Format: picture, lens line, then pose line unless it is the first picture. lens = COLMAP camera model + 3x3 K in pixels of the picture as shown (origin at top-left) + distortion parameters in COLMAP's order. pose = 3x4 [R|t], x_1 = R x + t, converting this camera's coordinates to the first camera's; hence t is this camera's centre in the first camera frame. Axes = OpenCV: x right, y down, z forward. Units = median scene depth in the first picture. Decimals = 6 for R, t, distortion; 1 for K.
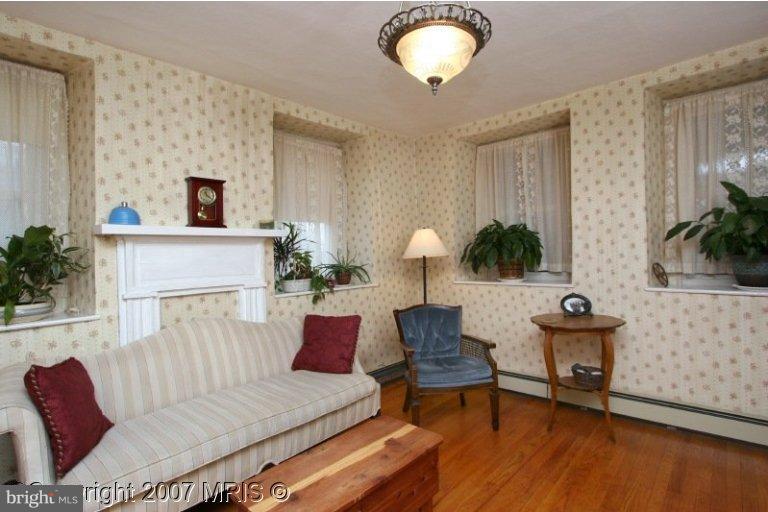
lens RADIAL K [[382.6, 0, 384.0], [0, 382.6, 256.0], [0, 0, 1]] dist [-0.002595, -0.000057]
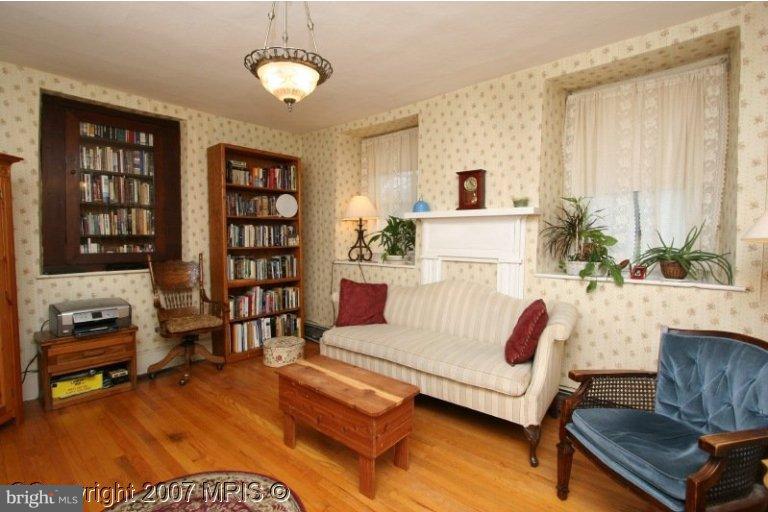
lens RADIAL K [[372.7, 0, 384.0], [0, 372.7, 256.0], [0, 0, 1]] dist [-0.001405, -0.000135]
pose [[0.019283, 0.080996, -0.996528, 0.797564], [-0.010508, 0.996675, 0.080804, -0.019448], [0.999759, 0.008914, 0.020070, 0.714487]]
